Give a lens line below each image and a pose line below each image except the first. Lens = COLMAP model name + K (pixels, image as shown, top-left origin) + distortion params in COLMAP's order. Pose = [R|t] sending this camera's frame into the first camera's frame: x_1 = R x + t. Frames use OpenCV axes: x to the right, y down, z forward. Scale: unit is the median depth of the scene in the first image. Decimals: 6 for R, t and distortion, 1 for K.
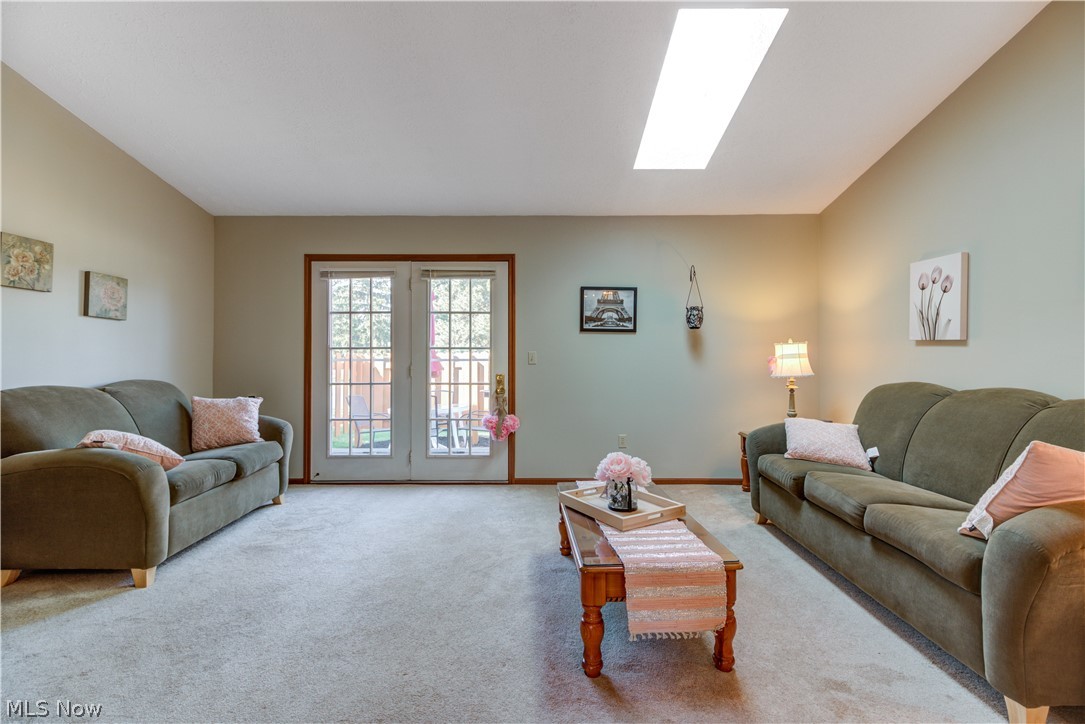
lens RADIAL K [[495.7, 0, 550.3], [0, 495.7, 352.2], [0, 0, 1]] dist [0.020925, -0.014915]
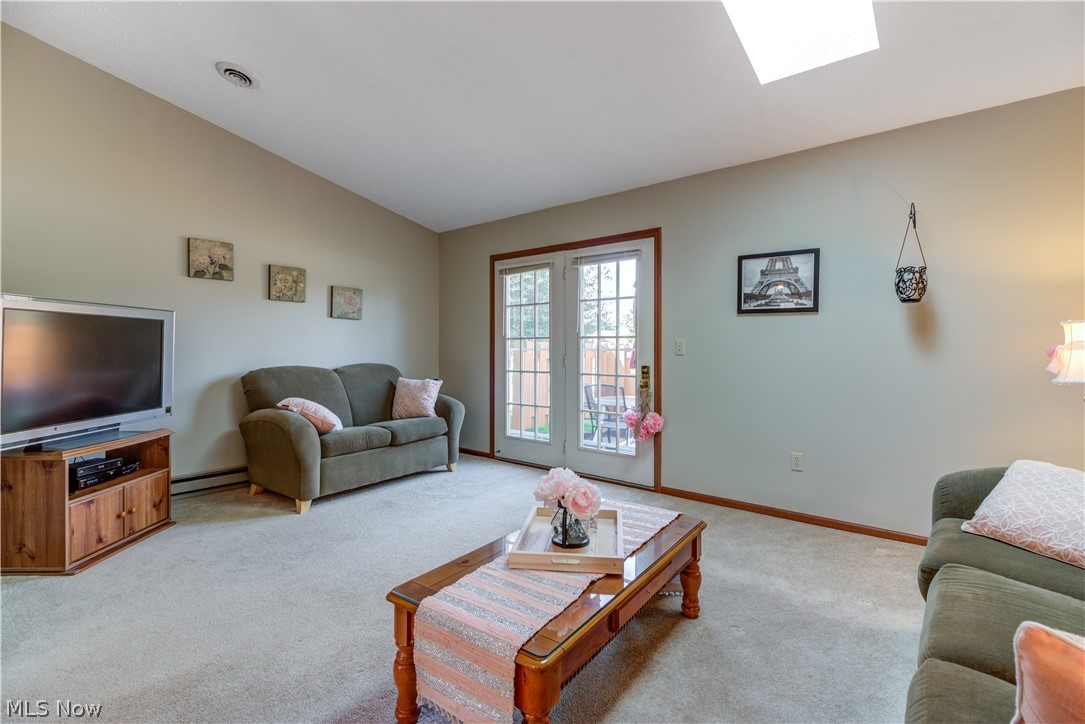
lens RADIAL K [[495.7, 0, 550.3], [0, 495.7, 352.2], [0, 0, 1]] dist [0.020925, -0.014915]
pose [[0.781390, 0.006507, -0.624008, 0.328387], [0.005787, 0.999827, 0.017673, 0.003360], [0.624016, -0.017421, 0.781218, 0.209967]]
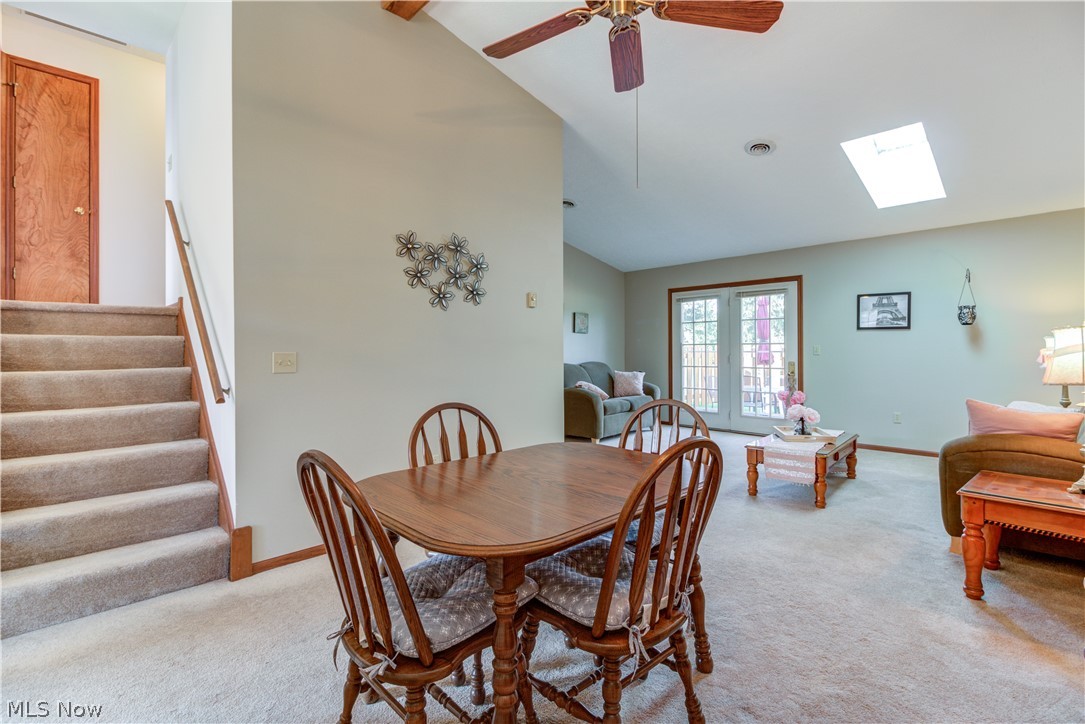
lens RADIAL K [[495.7, 0, 550.3], [0, 495.7, 352.2], [0, 0, 1]] dist [0.020925, -0.014915]
pose [[0.712170, 0.000538, -0.702007, 0.413372], [0.014283, 0.999782, 0.015256, -0.014865], [0.701862, -0.020892, 0.712007, -0.493078]]
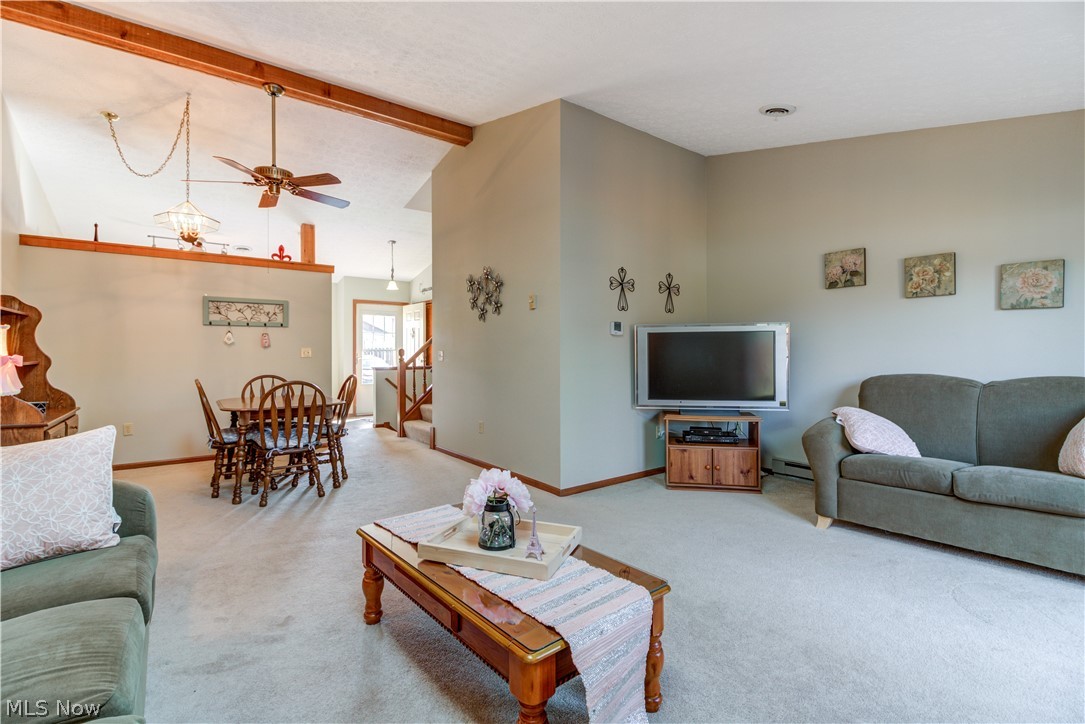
lens RADIAL K [[495.7, 0, 550.3], [0, 495.7, 352.2], [0, 0, 1]] dist [0.020925, -0.014915]
pose [[-0.791022, 0.000834, -0.611787, 0.307171], [0.011114, 0.999854, -0.013007, 0.012550], [0.611687, -0.017089, -0.790916, 0.925562]]
